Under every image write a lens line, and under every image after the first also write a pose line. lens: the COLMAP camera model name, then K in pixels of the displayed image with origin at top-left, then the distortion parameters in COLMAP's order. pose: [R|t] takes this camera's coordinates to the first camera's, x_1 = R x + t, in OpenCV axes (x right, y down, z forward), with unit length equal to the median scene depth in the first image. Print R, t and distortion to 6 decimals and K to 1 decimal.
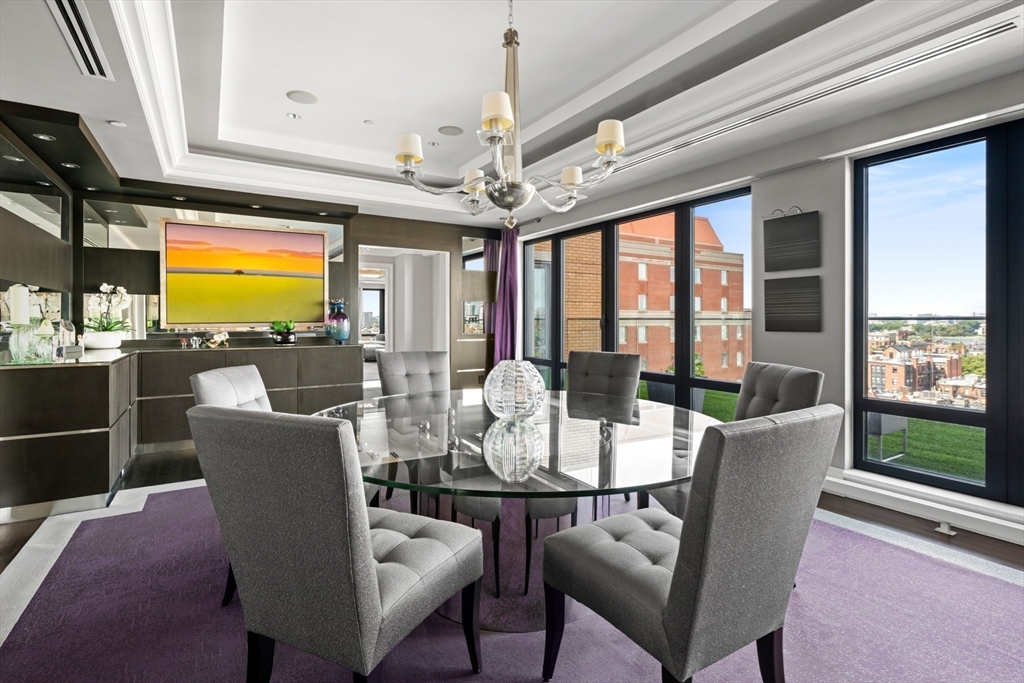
lens RADIAL K [[483.9, 0, 499.6], [0, 483.9, 293.6], [0, 0, 1]] dist [0.009247, 0.001079]
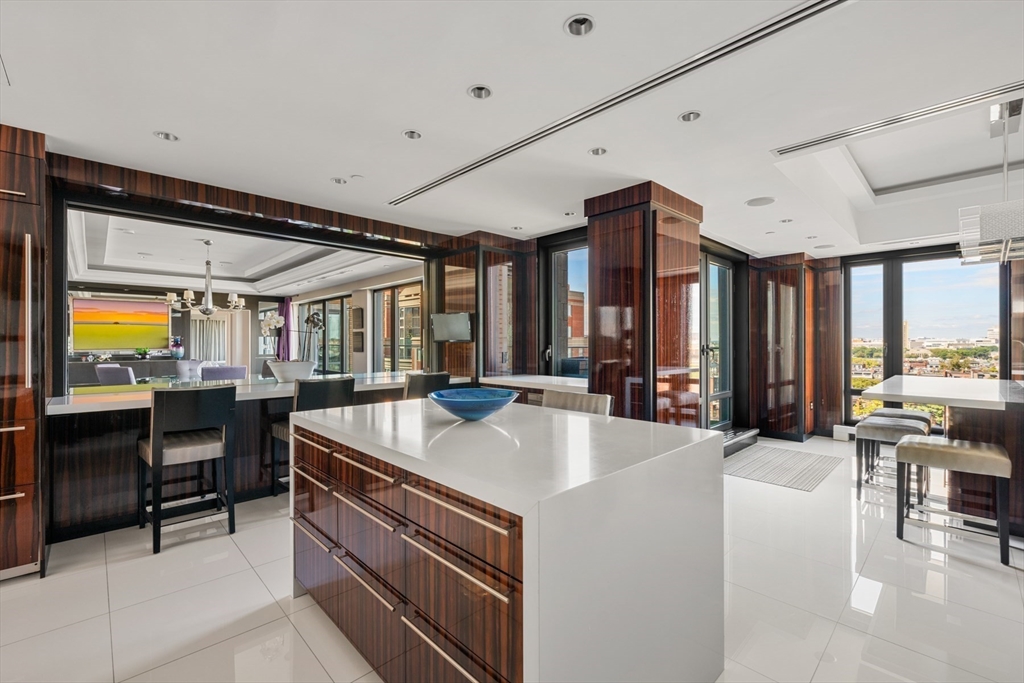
lens RADIAL K [[439.7, 0, 509.3], [0, 439.7, 326.0], [0, 0, 1]] dist [0.002078, 0.000426]
pose [[0.975980, 0.006306, 0.217770, 0.601361], [-0.009445, 0.999866, 0.013378, -0.068825], [-0.217657, -0.015114, 0.975908, -1.039853]]
